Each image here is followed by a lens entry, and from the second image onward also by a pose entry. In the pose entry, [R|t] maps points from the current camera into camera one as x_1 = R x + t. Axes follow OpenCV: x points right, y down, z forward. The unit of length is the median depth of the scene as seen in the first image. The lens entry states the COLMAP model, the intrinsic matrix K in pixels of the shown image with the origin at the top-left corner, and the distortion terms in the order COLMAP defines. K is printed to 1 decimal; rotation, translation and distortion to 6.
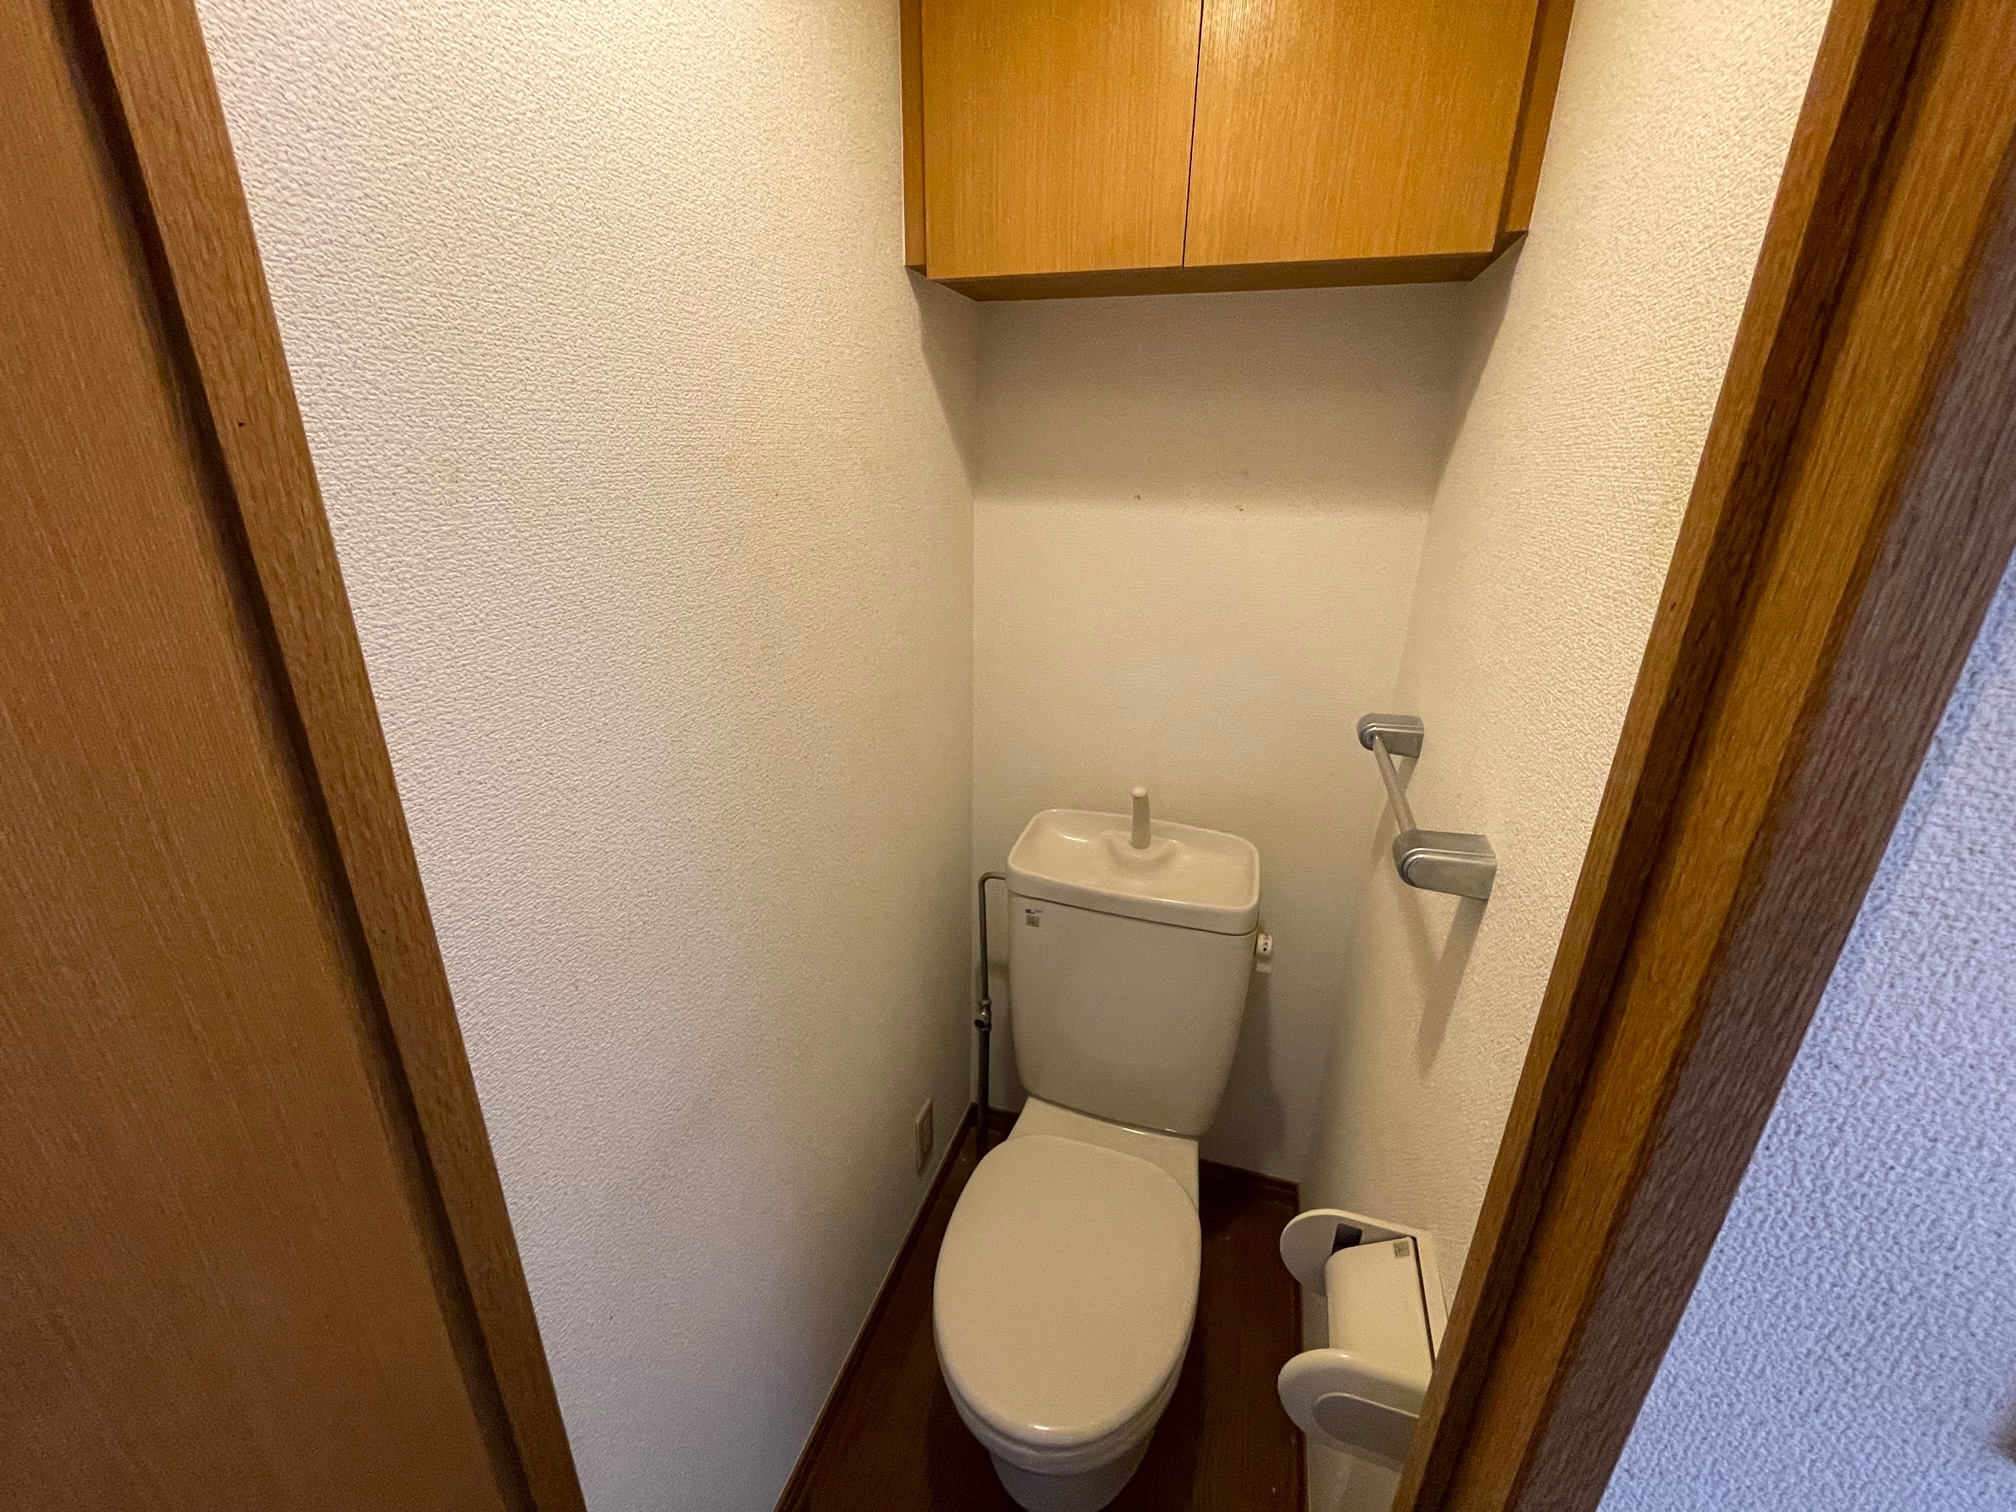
lens RADIAL K [[815.4, 0, 1002.4], [0, 815.4, 754.1], [0, 0, 1]] dist [-0.003310, 0.001236]
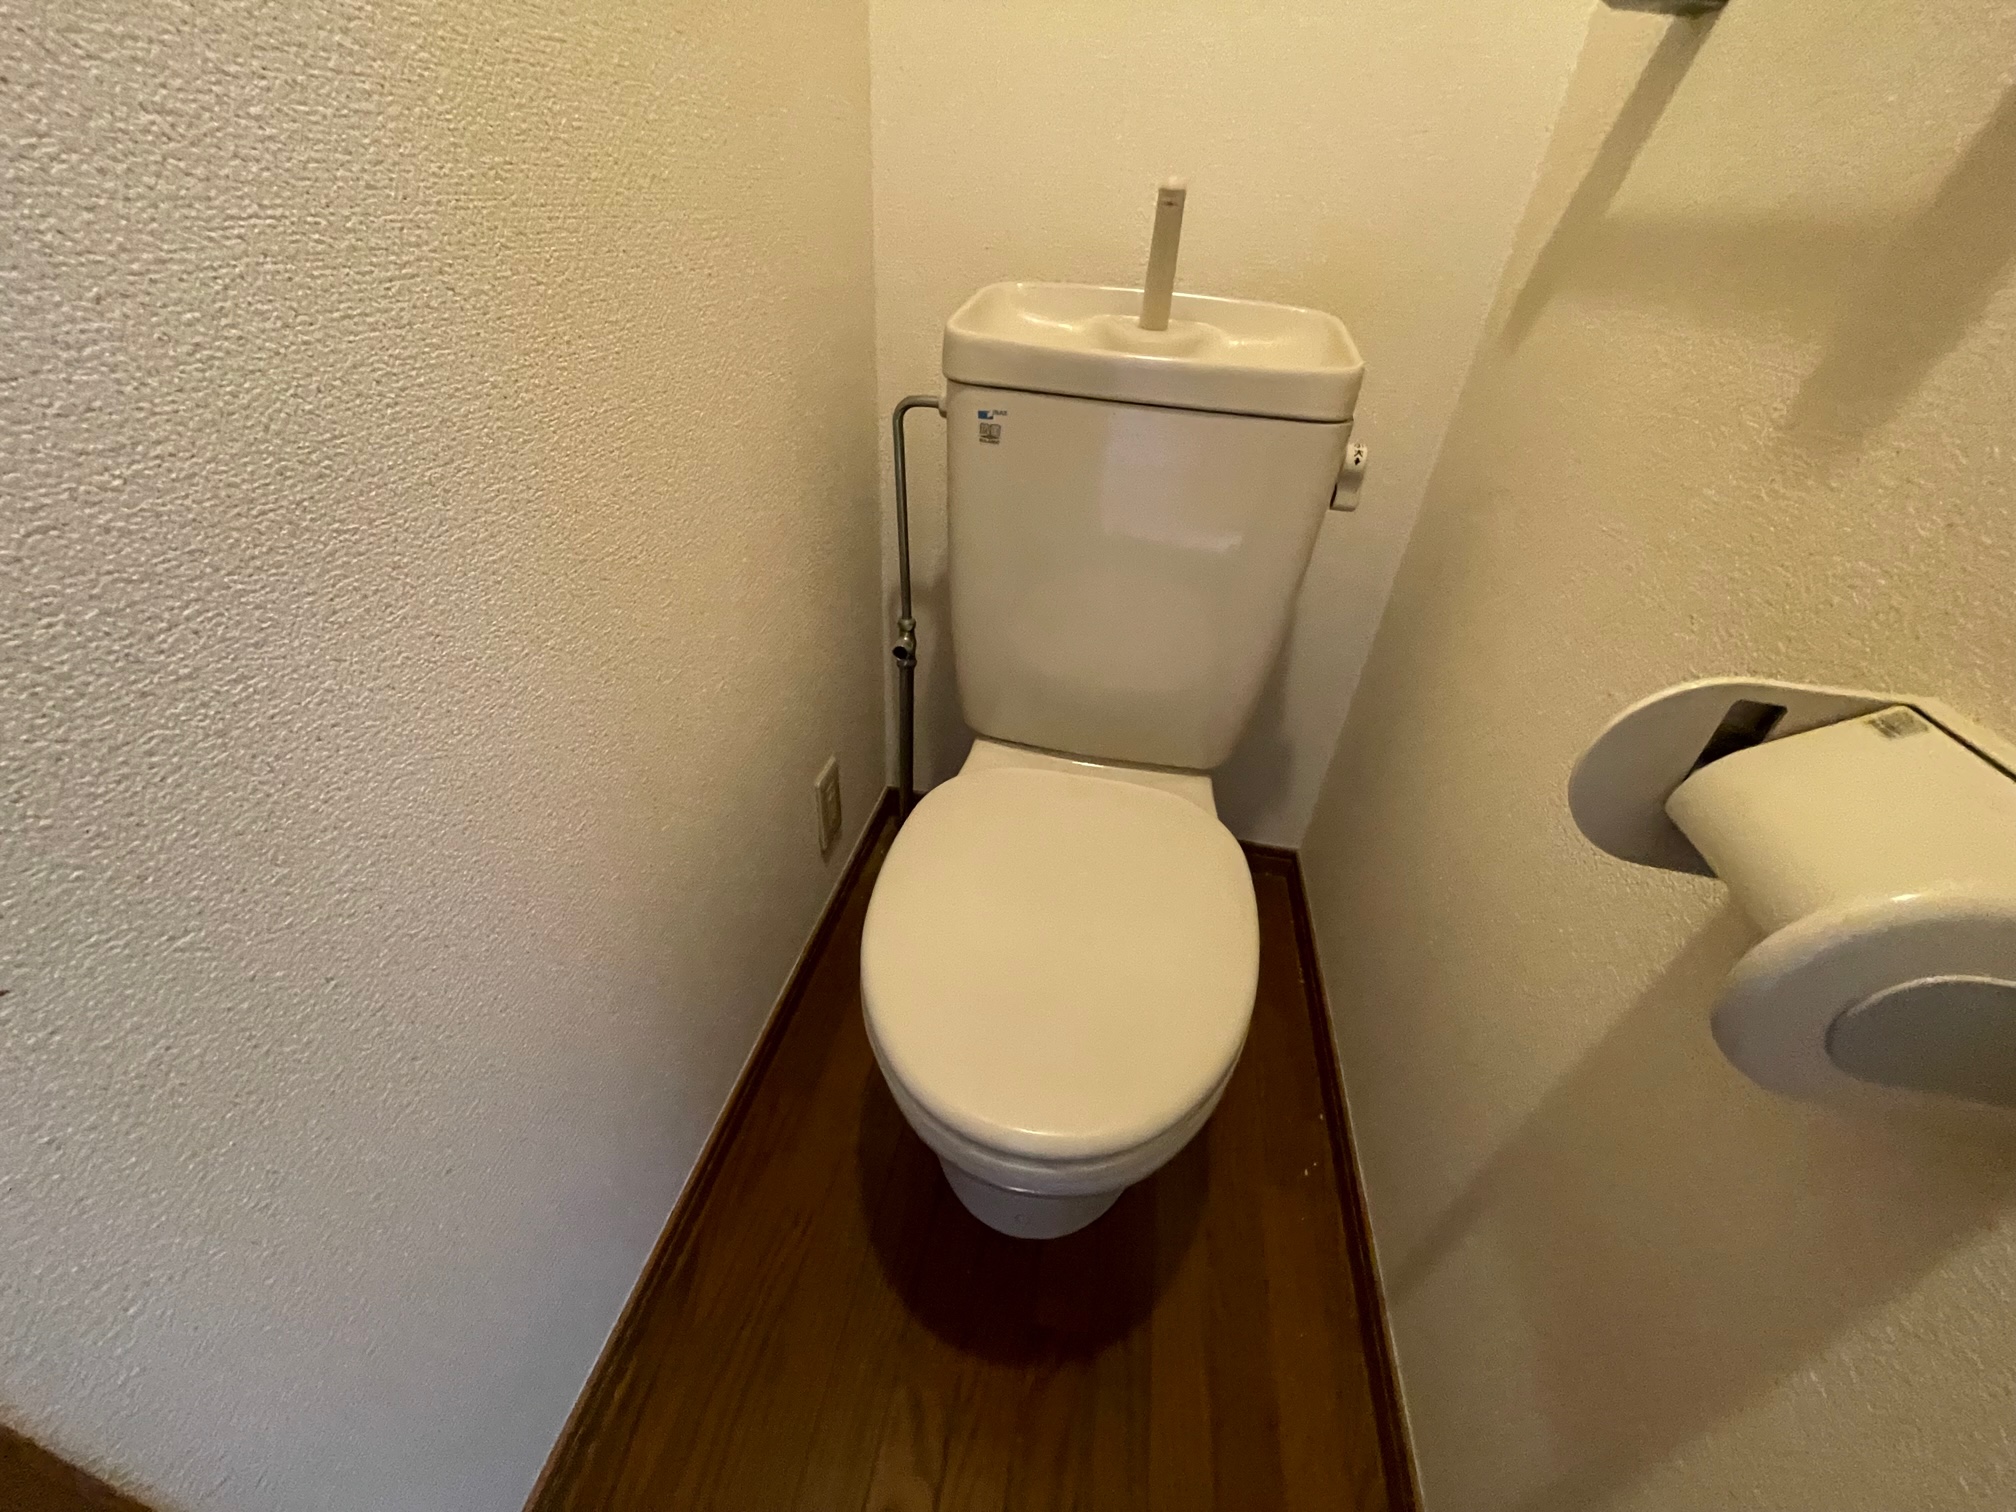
lens RADIAL K [[815.4, 0, 1009.6], [0, 815.4, 756.3], [0, 0, 1]] dist [-0.003310, 0.001236]
pose [[0.989105, -0.040474, 0.141538, -0.040595], [0.003005, 0.966813, 0.255466, 0.256267], [-0.147180, -0.252257, 0.956402, 0.315526]]
